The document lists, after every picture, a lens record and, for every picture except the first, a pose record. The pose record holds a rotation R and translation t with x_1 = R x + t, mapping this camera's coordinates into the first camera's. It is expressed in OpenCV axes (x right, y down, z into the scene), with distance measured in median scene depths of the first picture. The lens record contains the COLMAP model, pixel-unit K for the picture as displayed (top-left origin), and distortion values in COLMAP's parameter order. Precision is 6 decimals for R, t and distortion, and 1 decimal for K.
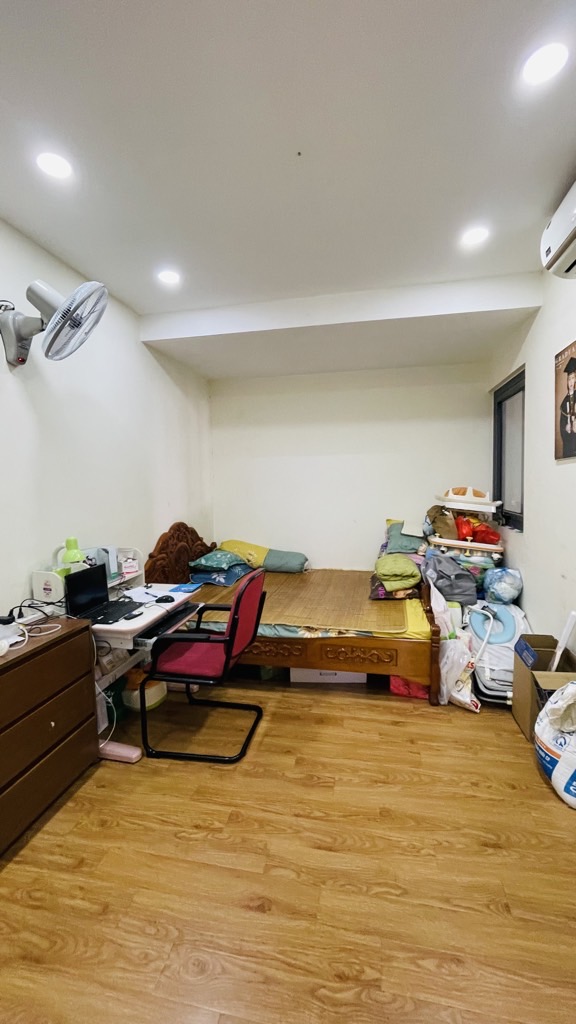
lens RADIAL K [[412.3, 0, 288.3], [0, 412.3, 506.9], [0, 0, 1]] dist [-0.002561, 0.000013]
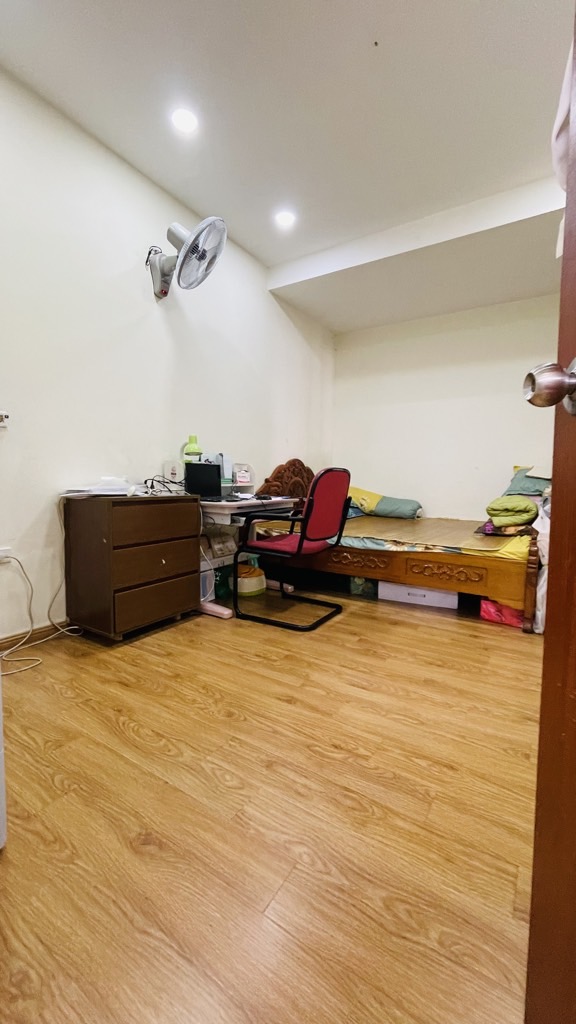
lens RADIAL K [[412.3, 0, 288.3], [0, 412.3, 506.9], [0, 0, 1]] dist [-0.002561, 0.000013]
pose [[0.931585, 0.056557, -0.359097, 0.181836], [-0.055623, 0.998368, 0.012939, 0.232901], [0.359243, 0.007920, 0.933211, -0.051820]]
